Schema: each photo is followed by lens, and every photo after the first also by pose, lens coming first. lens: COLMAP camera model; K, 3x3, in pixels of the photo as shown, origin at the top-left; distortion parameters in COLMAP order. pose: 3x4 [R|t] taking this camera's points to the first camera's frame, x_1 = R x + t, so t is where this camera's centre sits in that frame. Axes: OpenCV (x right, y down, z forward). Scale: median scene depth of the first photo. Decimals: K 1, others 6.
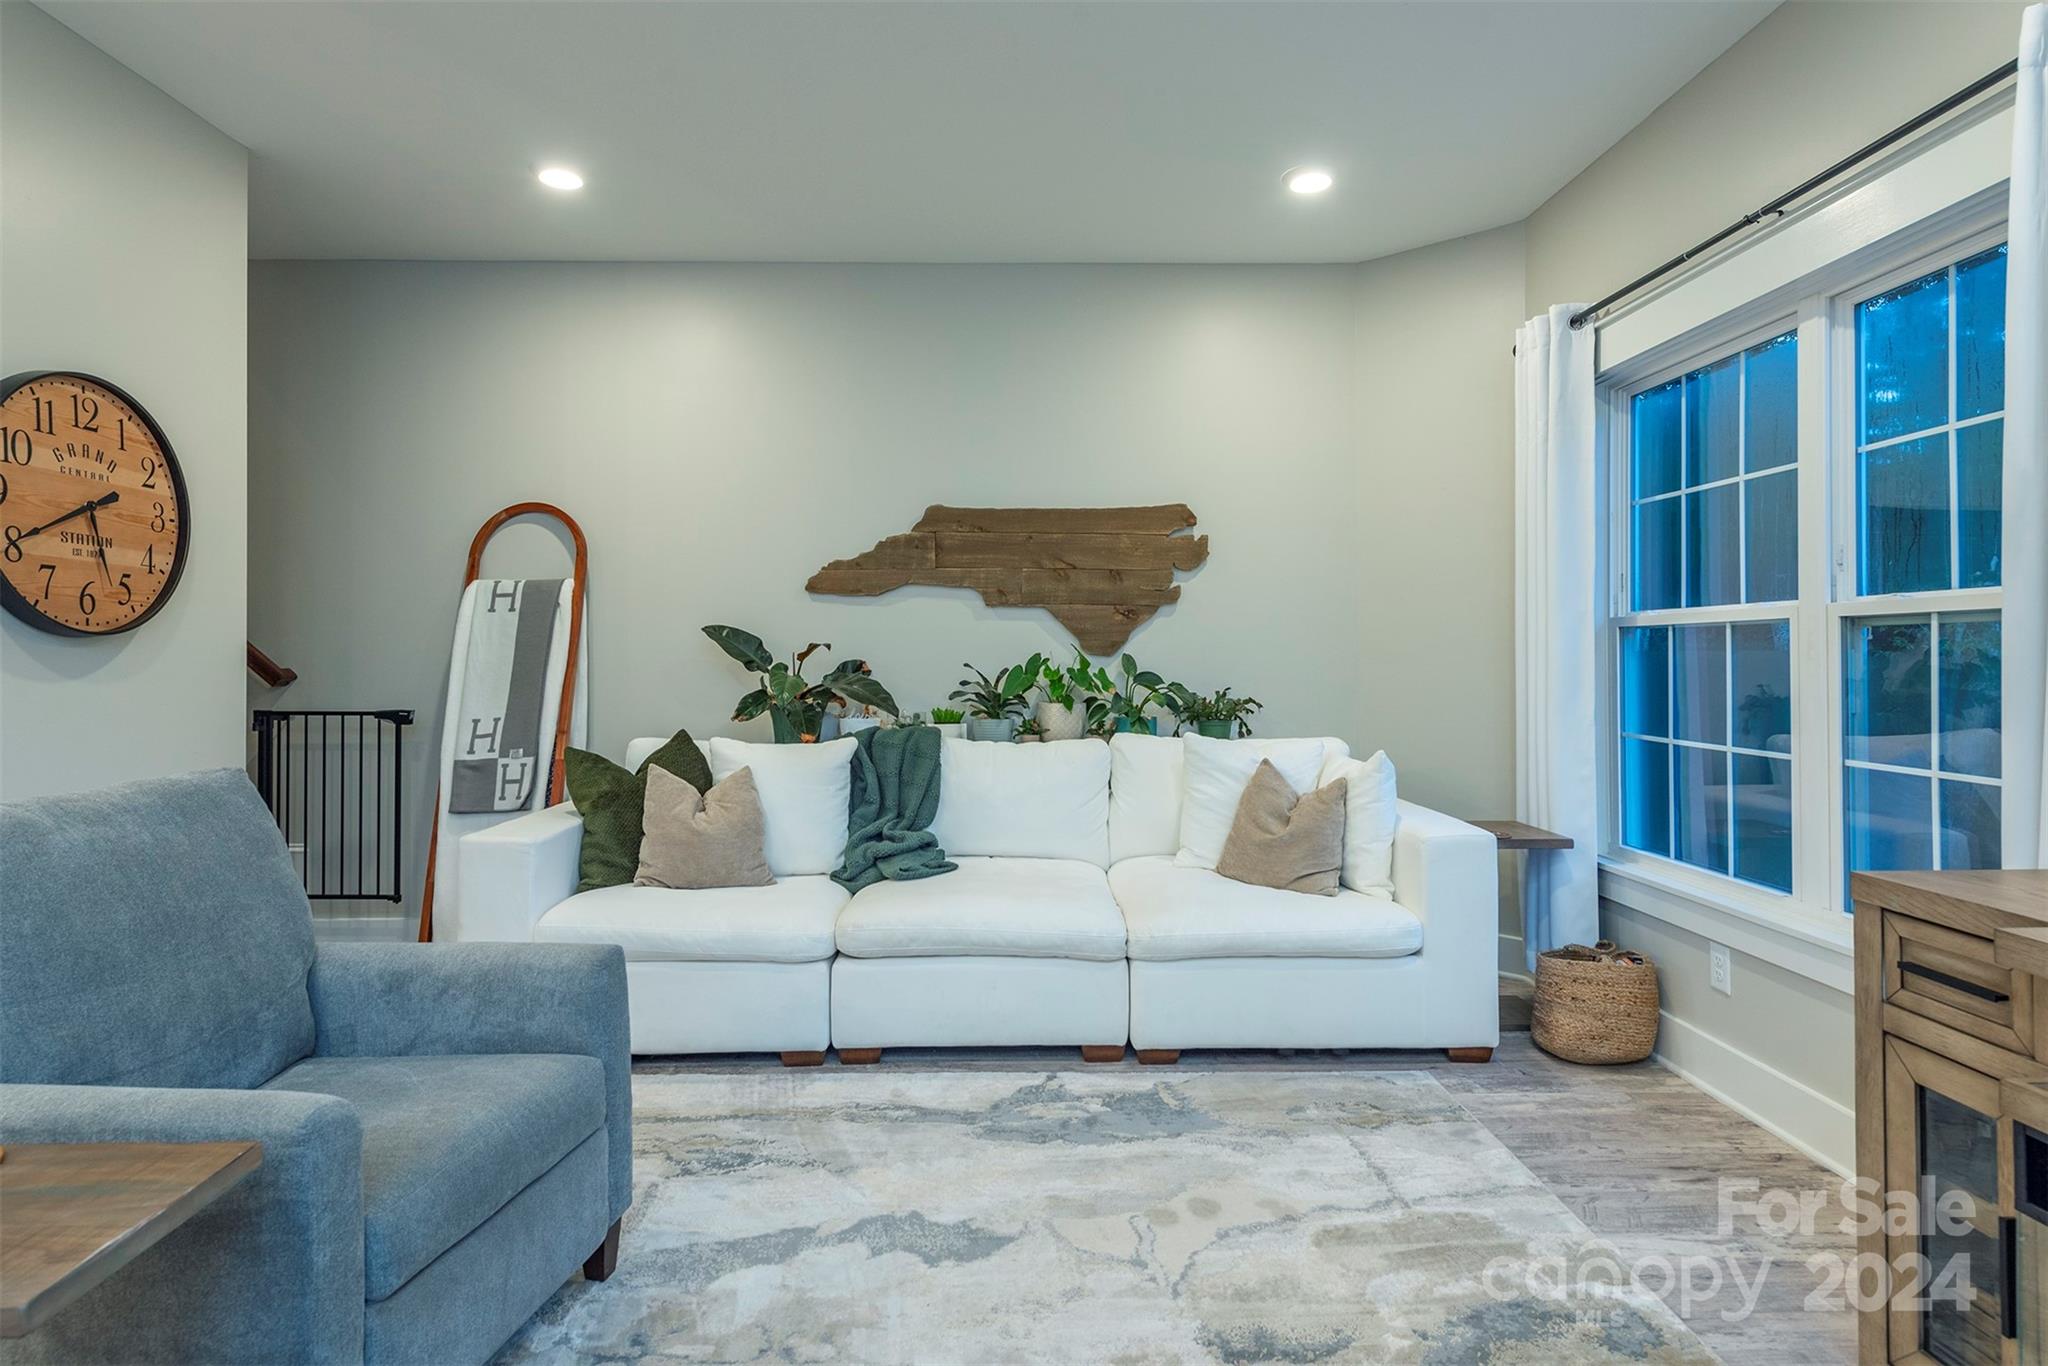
lens RADIAL K [[1102.8, 0, 1026.9], [0, 1102.8, 650.5], [0, 0, 1]] dist [0.010744, -0.000512]
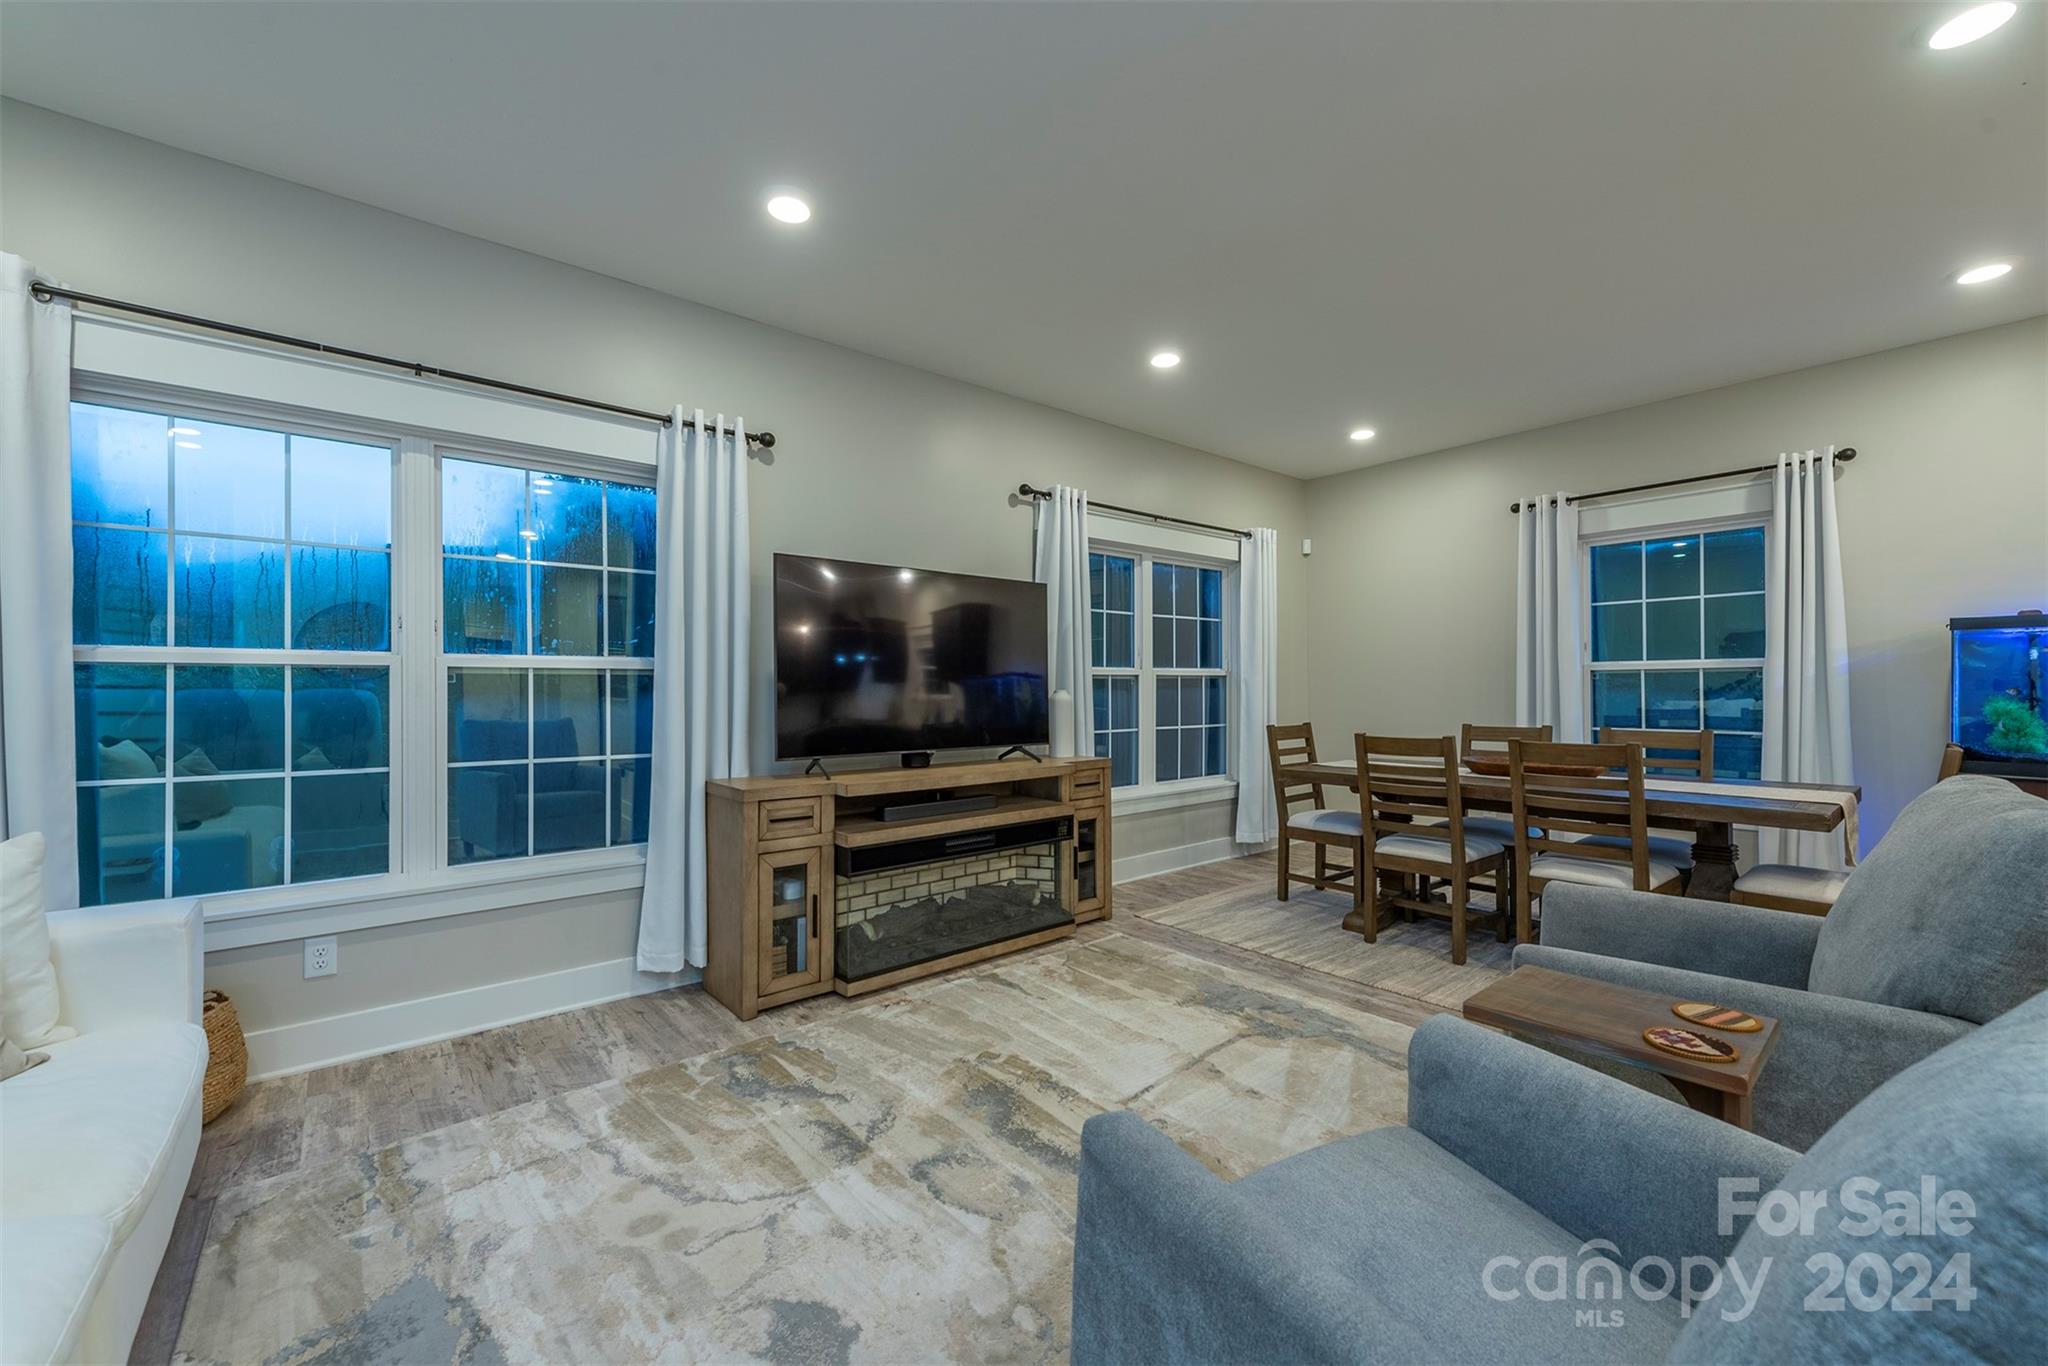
lens RADIAL K [[806.3, 0, 1022.4], [0, 806.3, 691.5], [0, 0, 1]] dist [0.004343, 0.000100]
pose [[-0.619824, 0.001210, 0.784740, -0.404403], [0.001311, 0.999999, -0.000507, 0.002825], [-0.784740, 0.000714, -0.619825, 0.738748]]
